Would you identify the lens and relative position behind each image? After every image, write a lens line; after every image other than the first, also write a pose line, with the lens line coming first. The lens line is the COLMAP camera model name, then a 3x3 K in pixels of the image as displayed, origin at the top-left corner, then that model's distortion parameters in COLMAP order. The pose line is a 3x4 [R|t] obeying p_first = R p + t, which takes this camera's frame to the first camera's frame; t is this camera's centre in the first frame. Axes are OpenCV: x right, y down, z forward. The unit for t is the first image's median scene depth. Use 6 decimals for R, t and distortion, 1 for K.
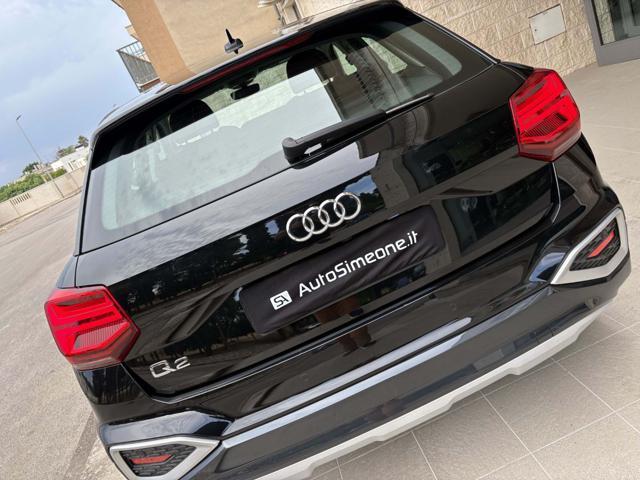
lens RADIAL K [[491.2, 0, 318.8], [0, 491.2, 228.5], [0, 0, 1]] dist [0.065621, -0.086354]
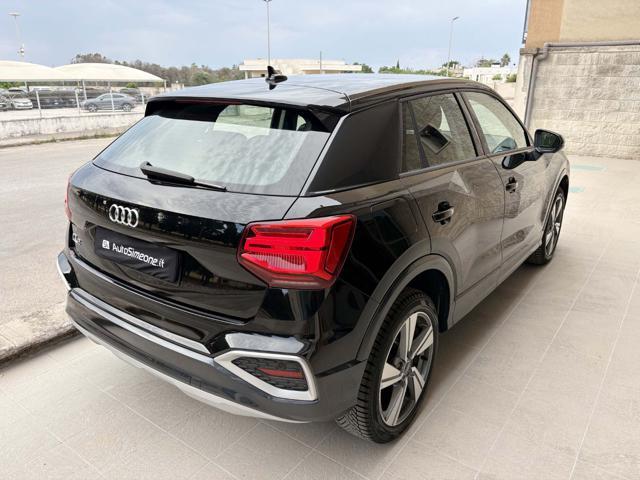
lens RADIAL K [[491.2, 0, 318.8], [0, 491.2, 228.5], [0, 0, 1]] dist [0.065621, -0.086354]
pose [[0.631909, 0.568268, -0.527032, 1.196958], [-0.492866, 0.819431, 0.292602, -0.721622], [0.598143, 0.074858, 0.797885, 0.108362]]
